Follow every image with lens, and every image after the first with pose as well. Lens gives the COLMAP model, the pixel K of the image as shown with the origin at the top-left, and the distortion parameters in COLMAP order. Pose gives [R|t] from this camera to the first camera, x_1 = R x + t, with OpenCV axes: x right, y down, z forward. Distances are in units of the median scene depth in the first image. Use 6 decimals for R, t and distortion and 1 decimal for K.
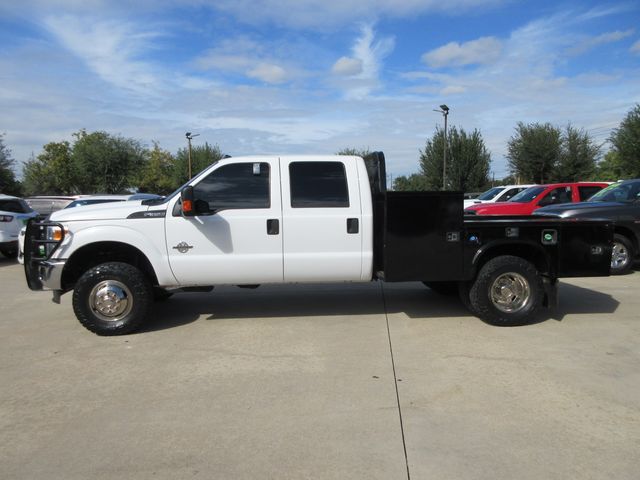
lens RADIAL K [[486.2, 0, 320.0], [0, 486.2, 240.0], [0, 0, 1]] dist [0.001010, 0.000178]
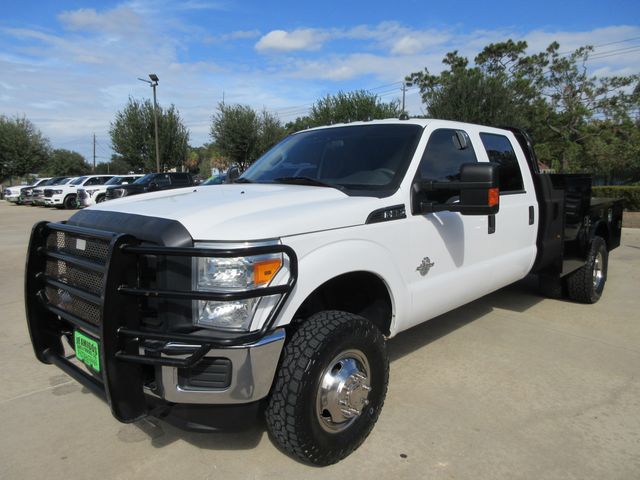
lens RADIAL K [[486.2, 0, 320.0], [0, 486.2, 240.0], [0, 0, 1]] dist [0.001010, 0.000178]
pose [[0.746165, -0.086708, 0.660091, -0.136022], [0.058735, 0.996190, 0.064463, -0.011146], [-0.663165, -0.009330, 0.748415, 0.113643]]
